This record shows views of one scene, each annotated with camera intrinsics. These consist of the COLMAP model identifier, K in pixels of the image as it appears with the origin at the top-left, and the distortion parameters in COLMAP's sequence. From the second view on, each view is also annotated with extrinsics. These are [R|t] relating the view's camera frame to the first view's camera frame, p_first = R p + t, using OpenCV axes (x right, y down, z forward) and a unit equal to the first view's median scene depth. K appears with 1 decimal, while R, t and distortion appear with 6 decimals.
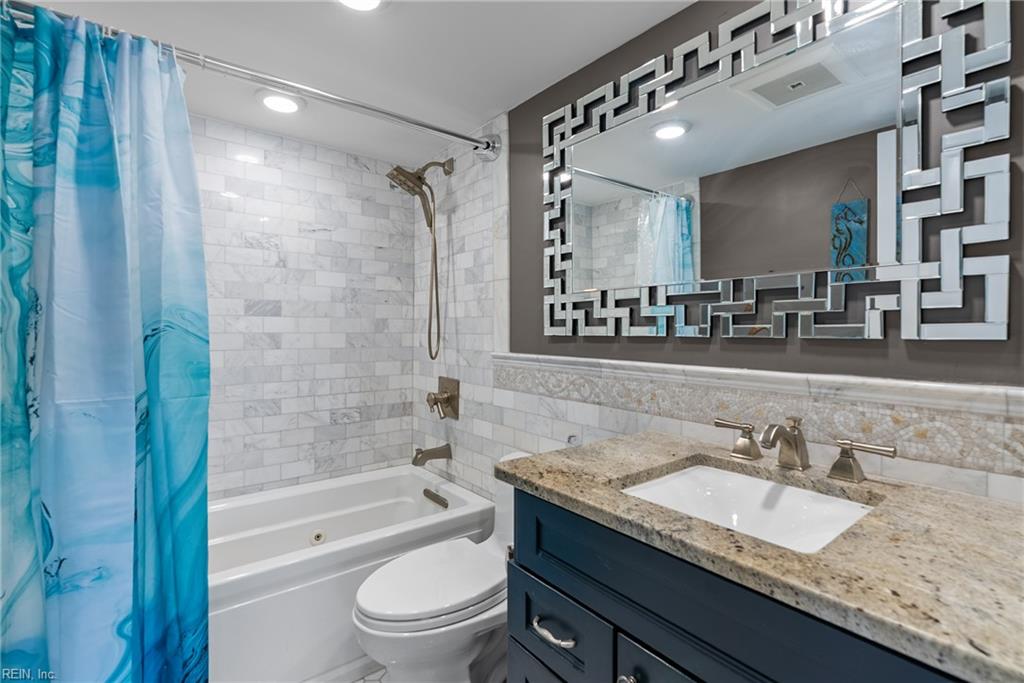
lens RADIAL K [[470.9, 0, 513.1], [0, 470.9, 330.6], [0, 0, 1]] dist [-0.012838, 0.008010]
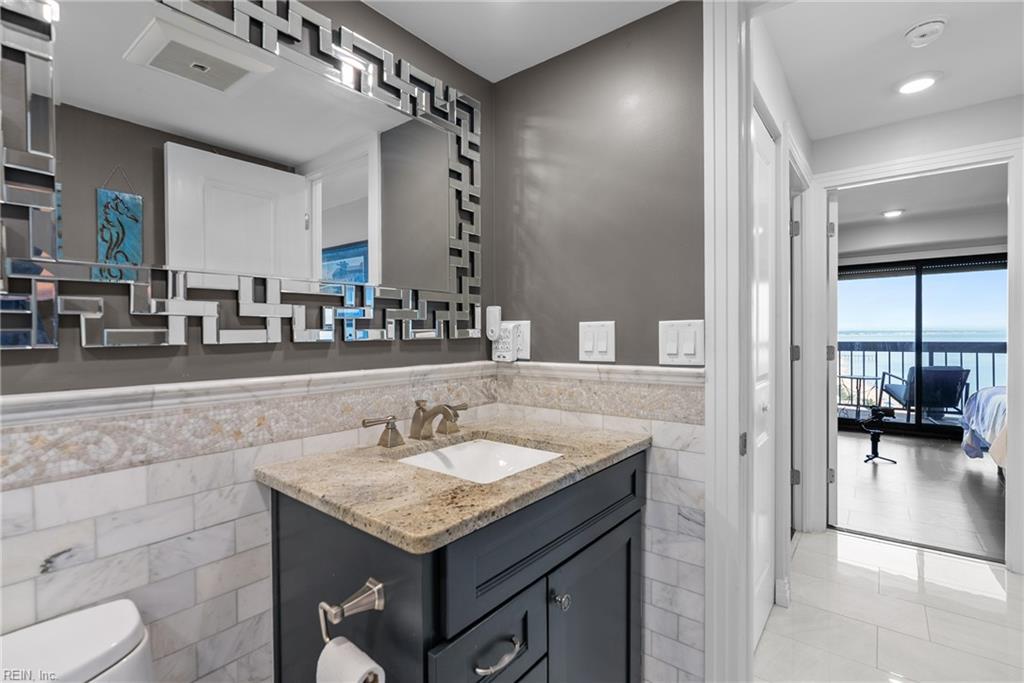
lens RADIAL K [[470.9, 0, 515.5], [0, 470.9, 336.9], [0, 0, 1]] dist [-0.012838, 0.008010]
pose [[-0.233882, -0.007165, 0.972239, -0.580672], [0.008938, 0.999915, 0.009519, -0.000869], [-0.972224, 0.010917, -0.233798, 0.831967]]
